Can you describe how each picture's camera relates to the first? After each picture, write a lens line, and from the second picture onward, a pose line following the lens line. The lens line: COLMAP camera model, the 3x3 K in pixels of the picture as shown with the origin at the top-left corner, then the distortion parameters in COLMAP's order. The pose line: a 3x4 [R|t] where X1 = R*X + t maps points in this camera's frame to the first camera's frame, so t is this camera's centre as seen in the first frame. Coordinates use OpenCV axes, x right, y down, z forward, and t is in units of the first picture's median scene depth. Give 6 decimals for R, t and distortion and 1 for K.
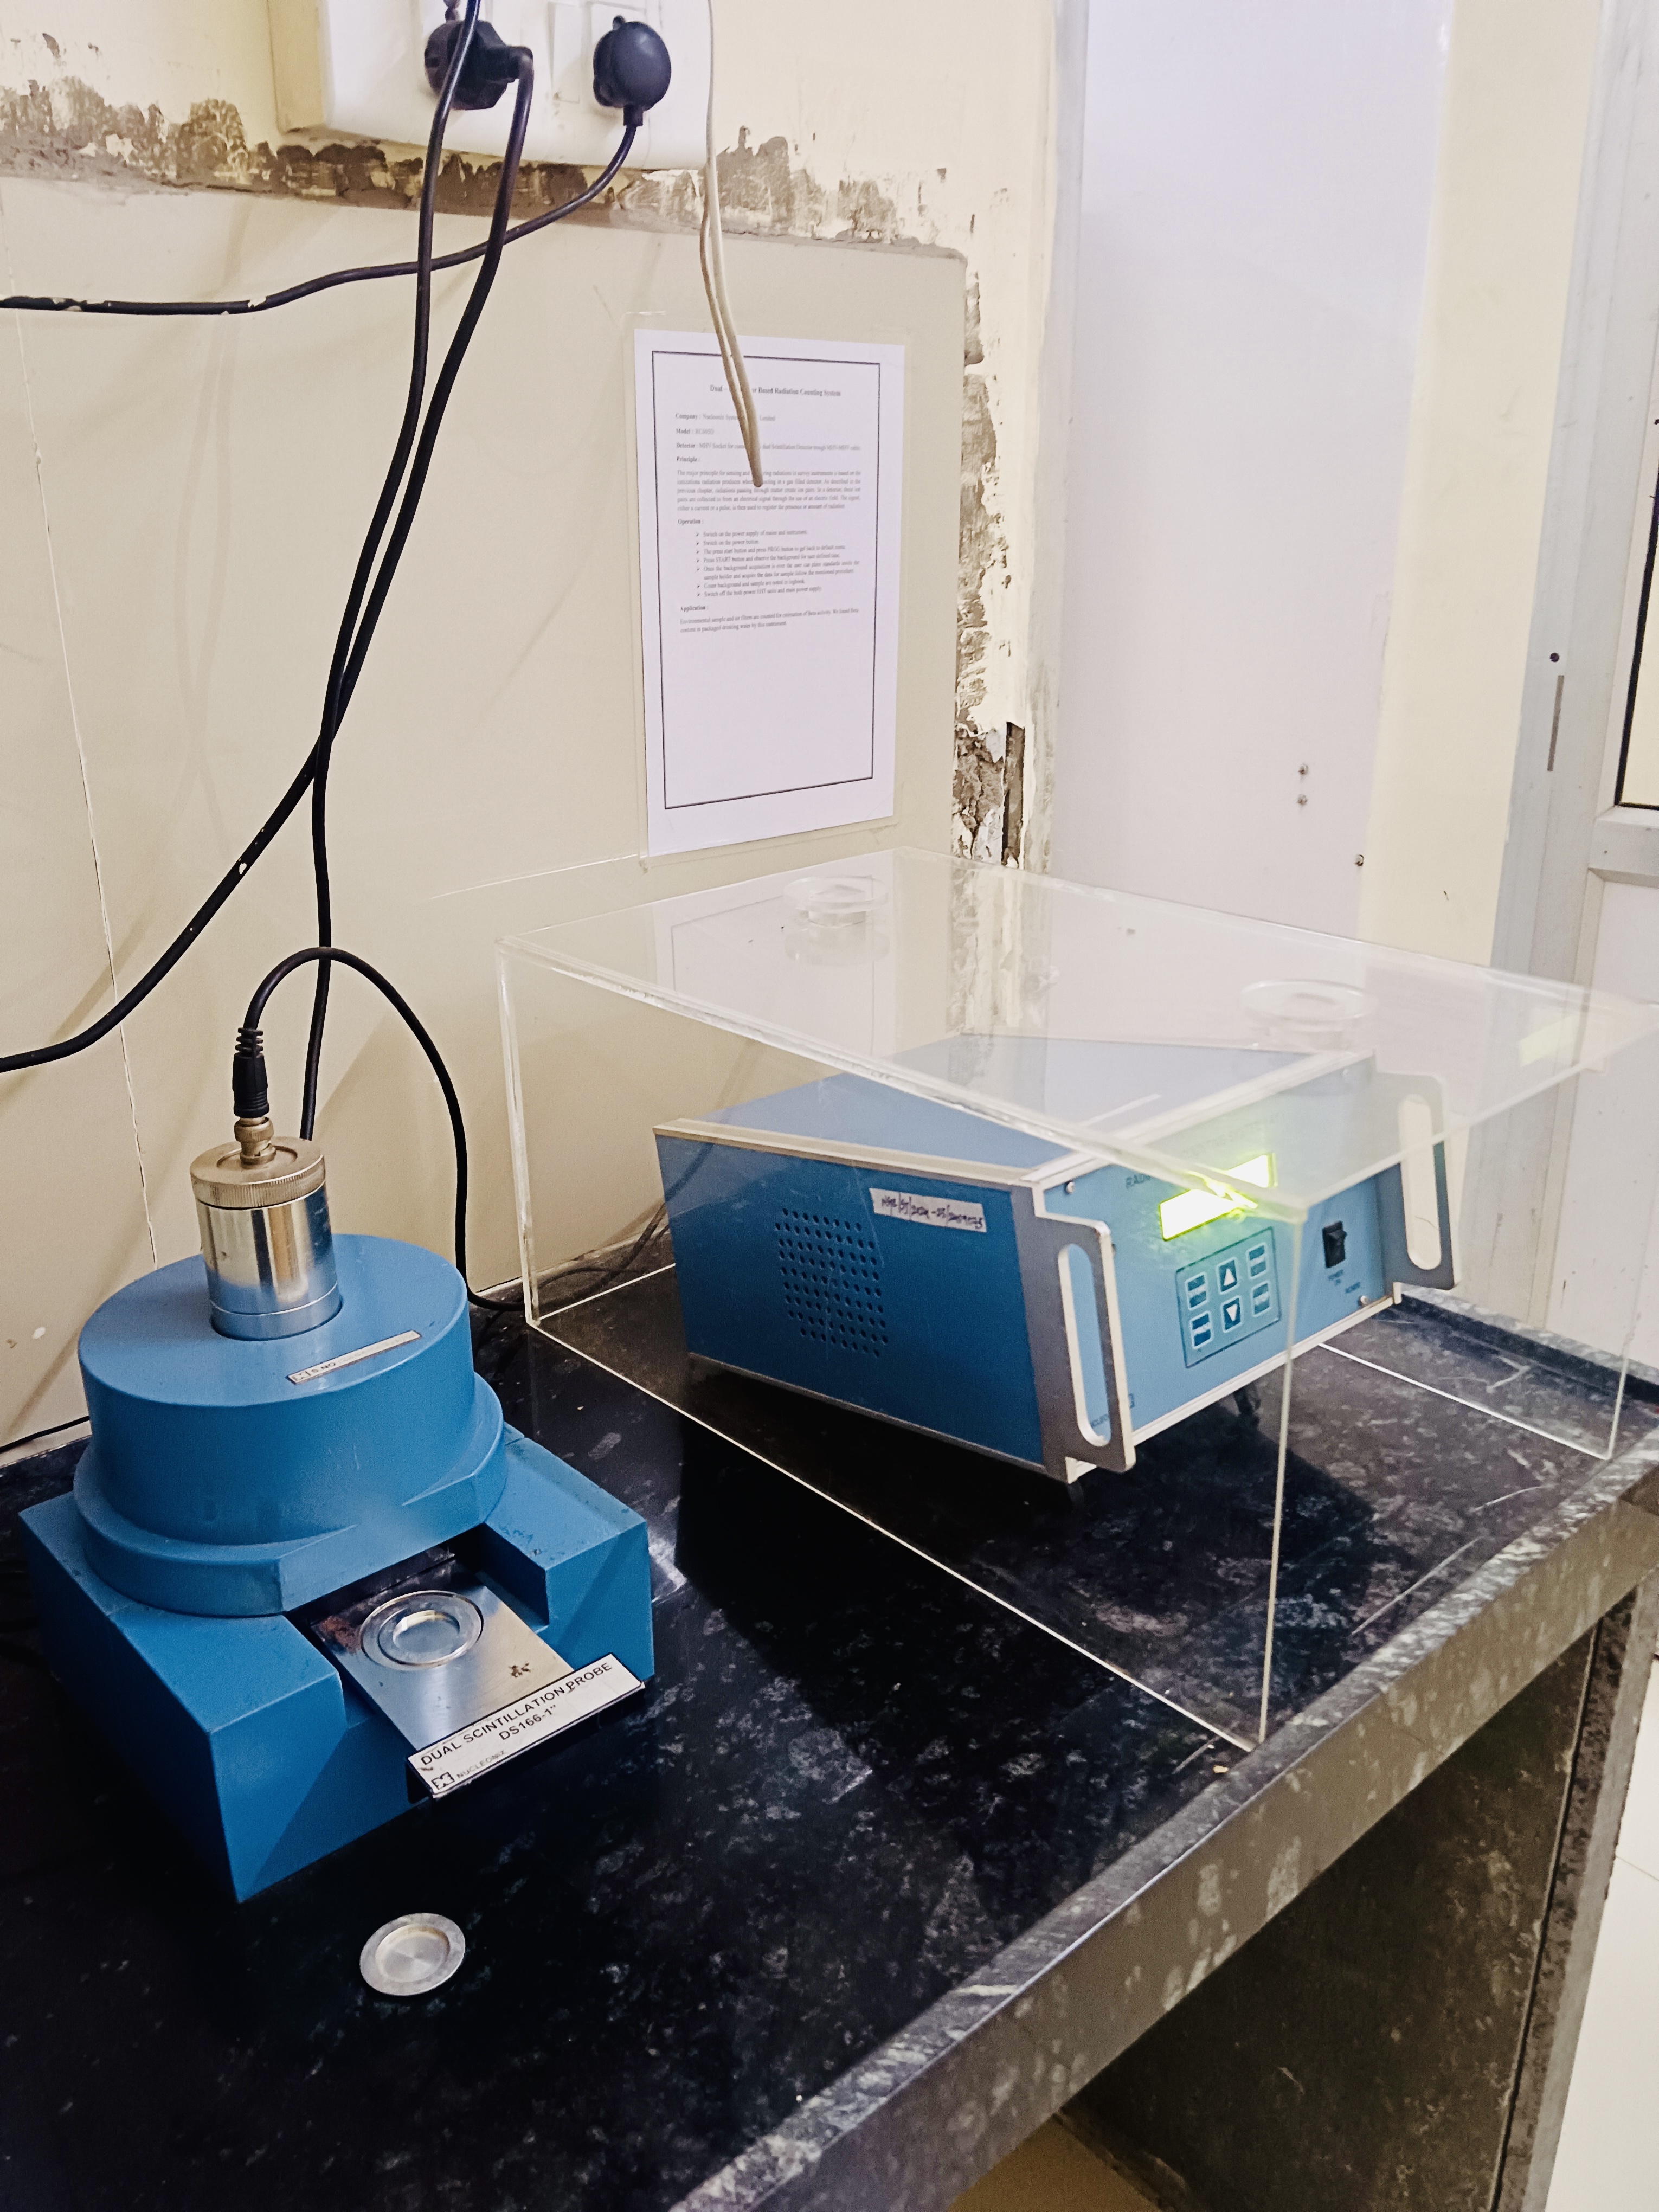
lens RADIAL K [[1792.0, 0, 829.5], [0, 1792.0, 1106.0], [0, 0, 1]] dist [0.001970, -0.008524]
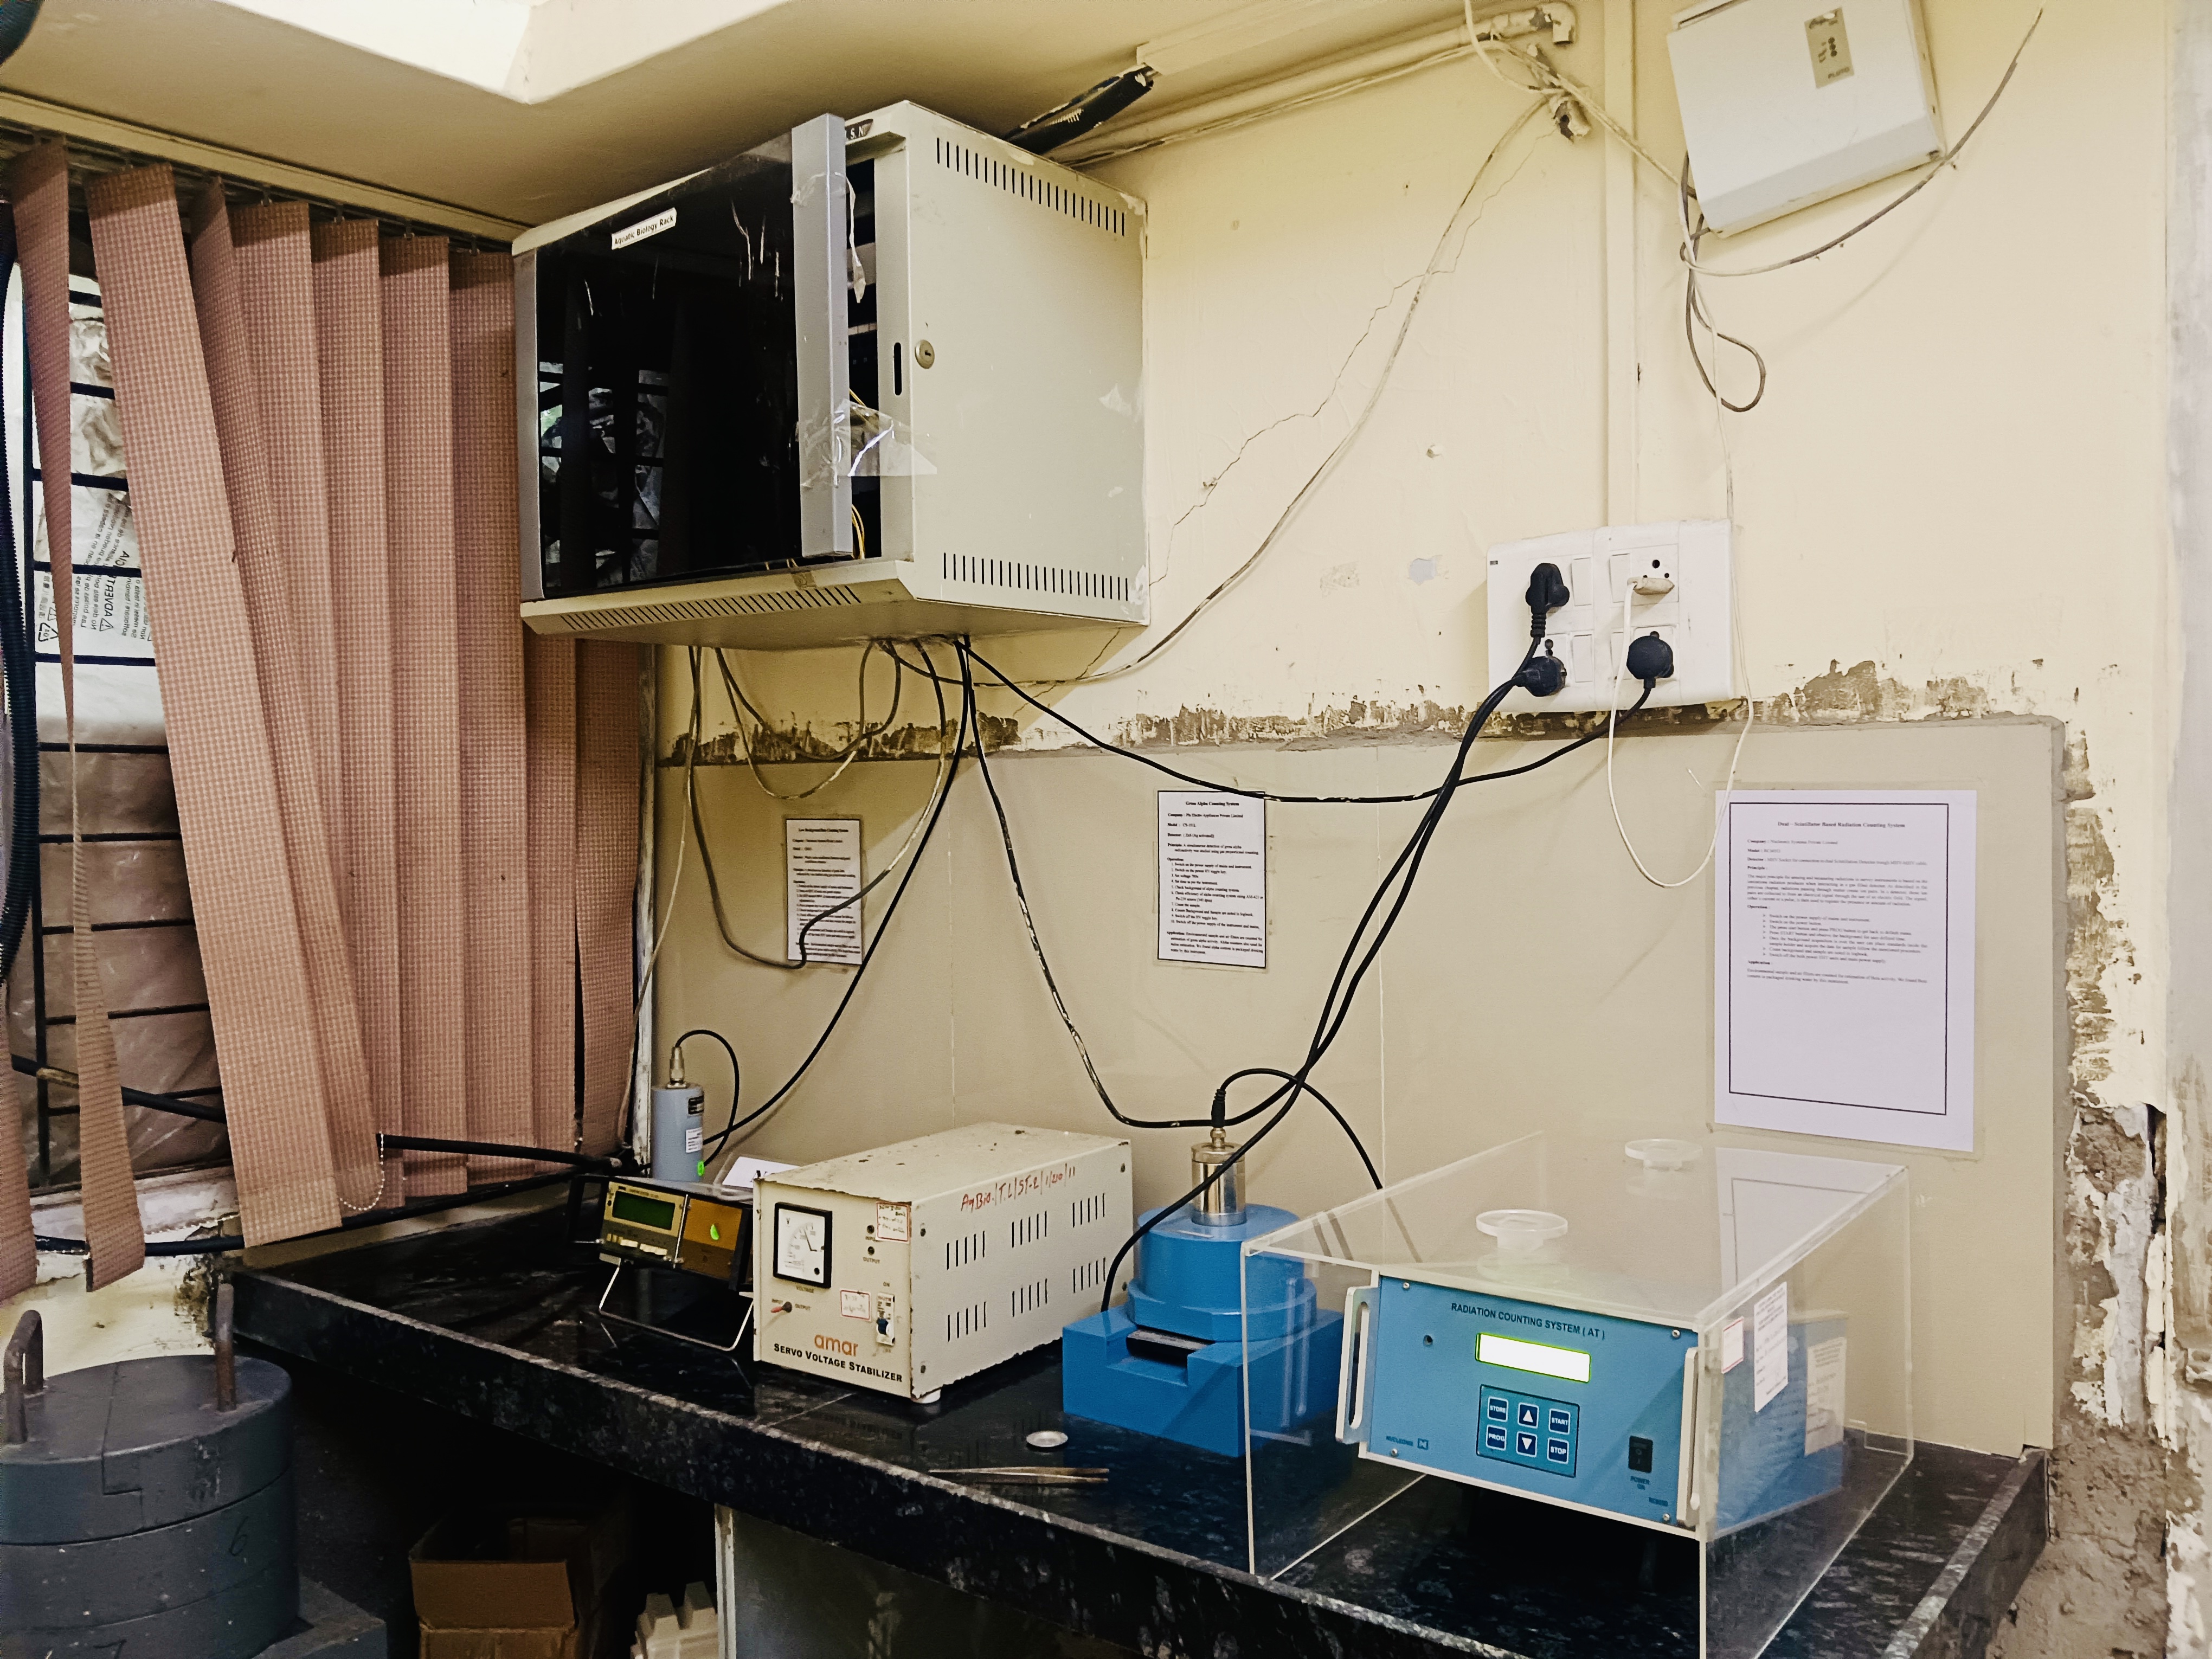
lens RADIAL K [[1754.1, 0, 1104.8], [0, 1754.1, 845.4], [0, 0, 1]] dist [0.110264, -0.265428]
pose [[0.170053, 0.035533, -0.984794, 1.241148], [-0.326590, 0.944903, -0.022301, -0.158219], [0.929743, 0.325416, 0.172288, 0.215201]]
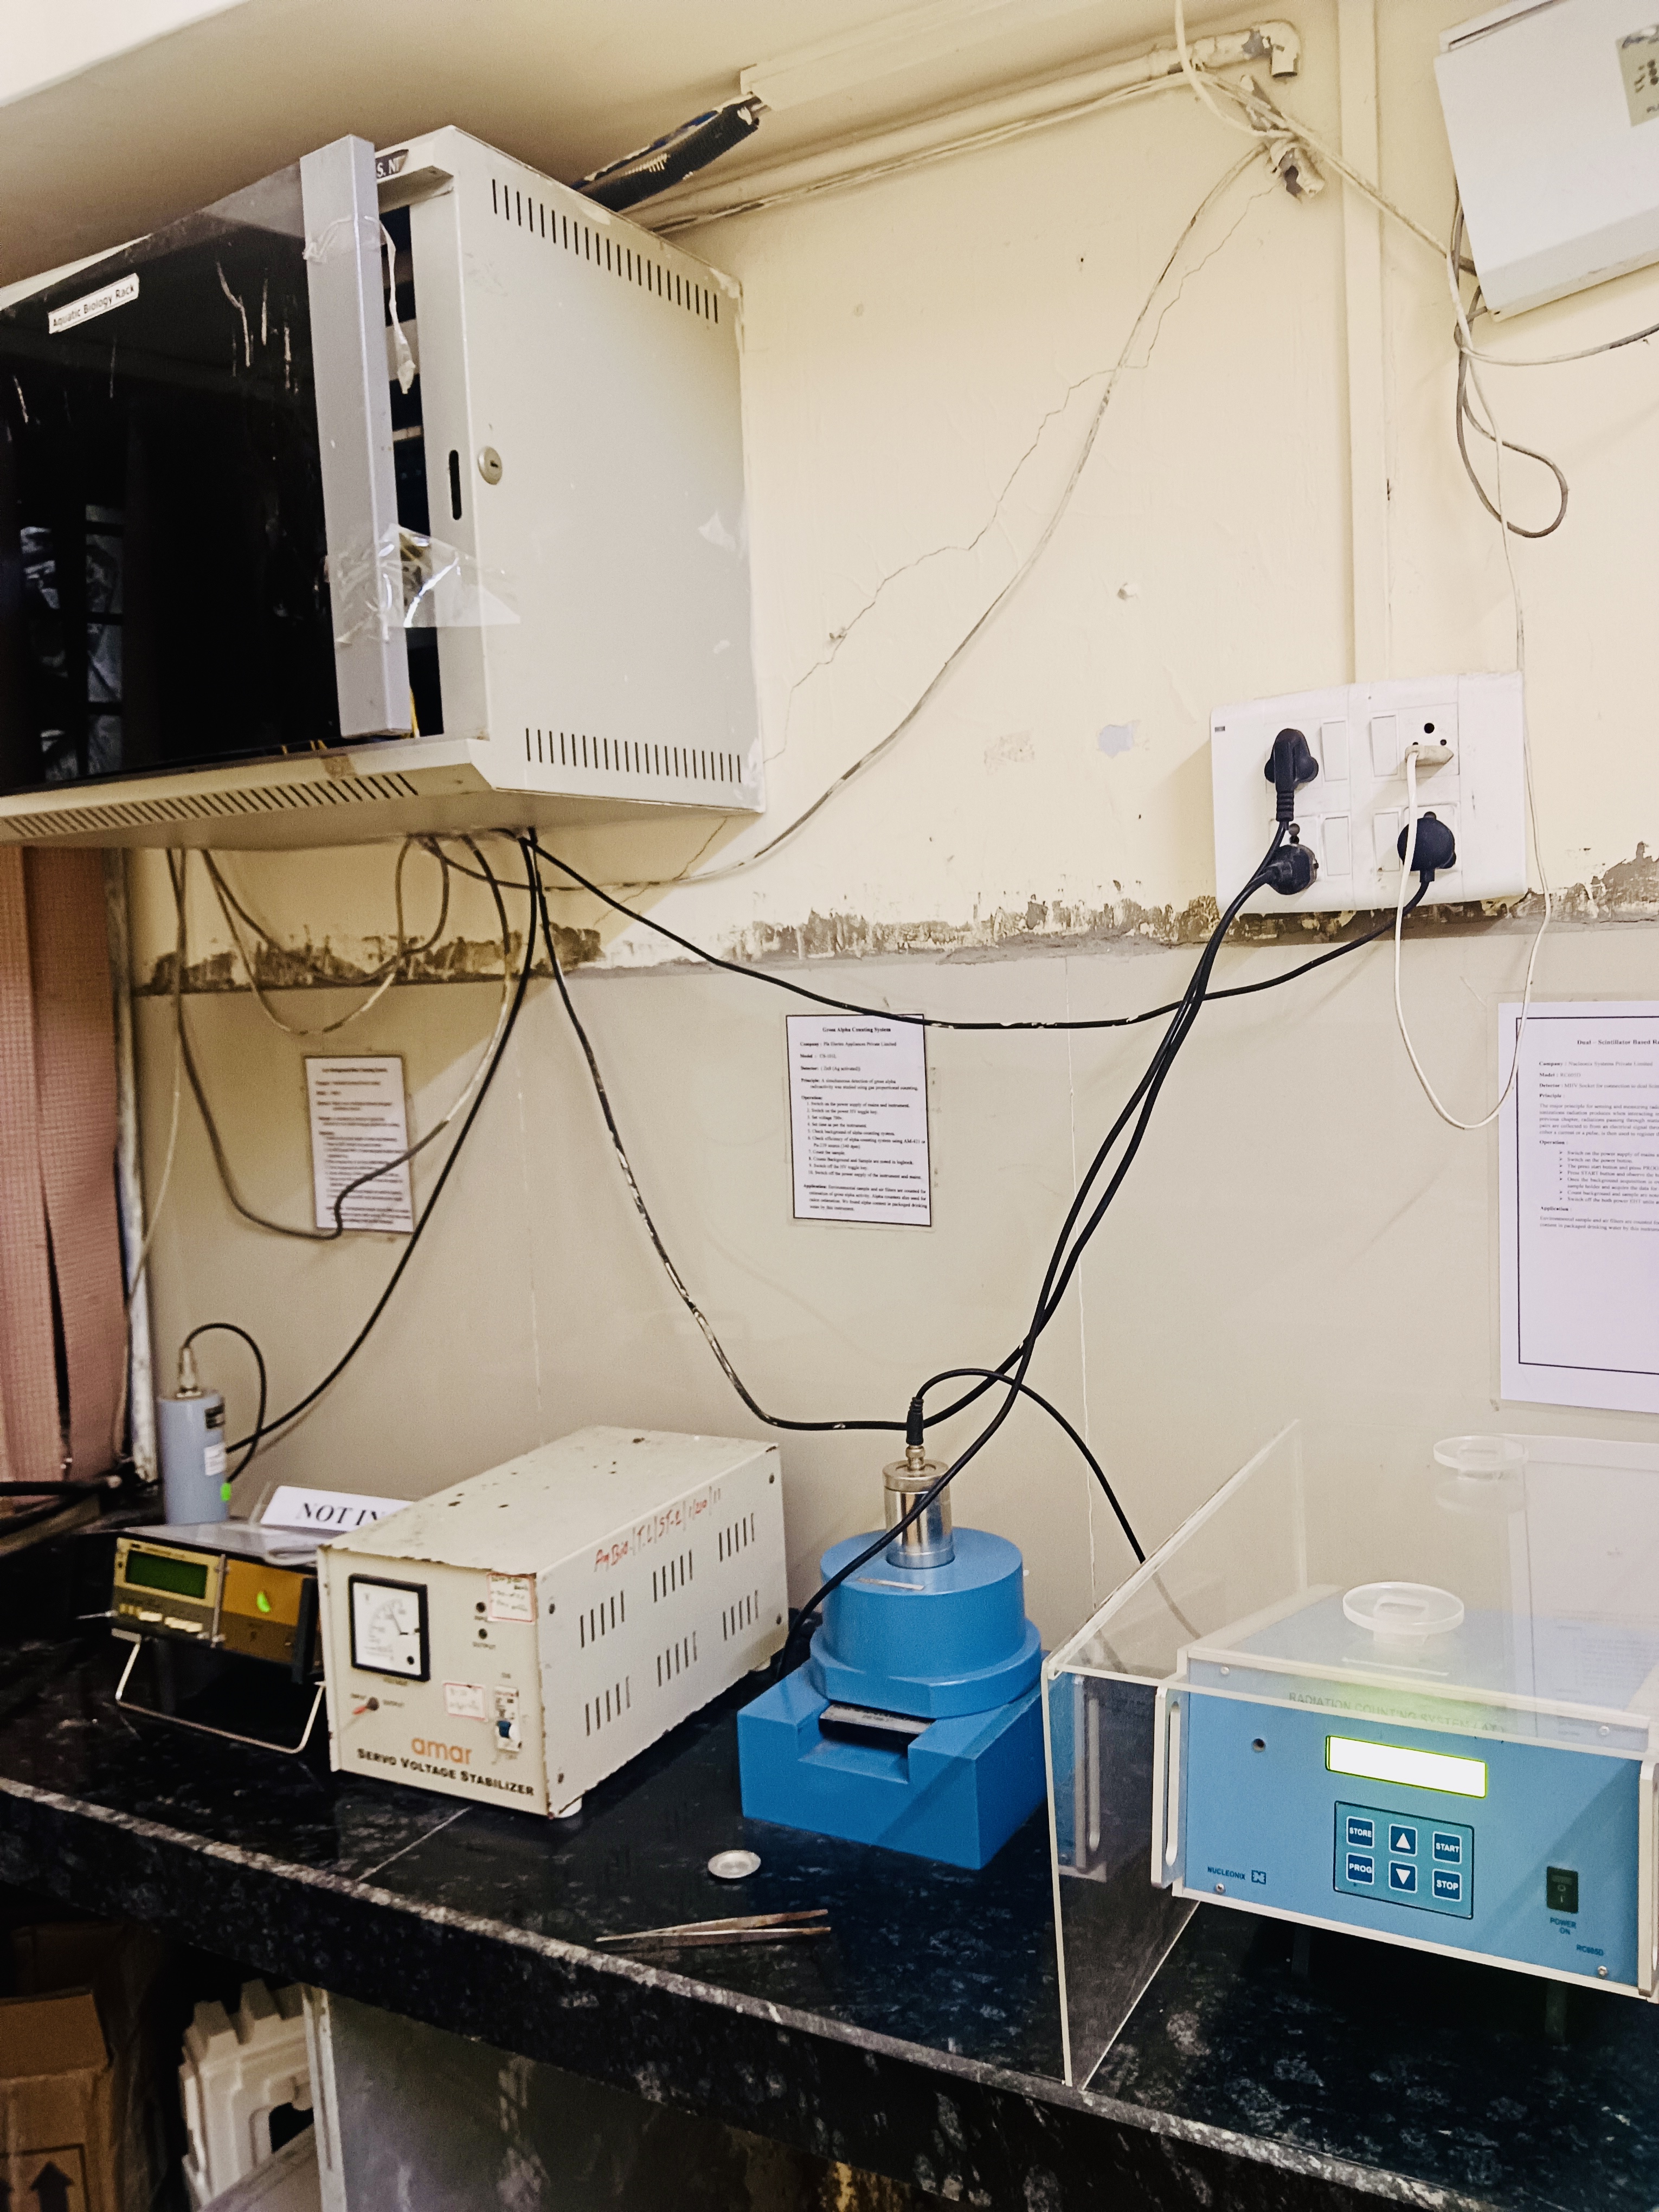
lens RADIAL K [[1759.2, 0, 829.5], [0, 1759.2, 1106.0], [0, 0, 1]] dist [0.051746, -0.115480]
pose [[0.309136, 0.077048, -0.947892, 0.898354], [-0.281895, 0.959344, -0.013956, -0.185307], [0.908279, 0.271520, 0.318287, 0.141904]]
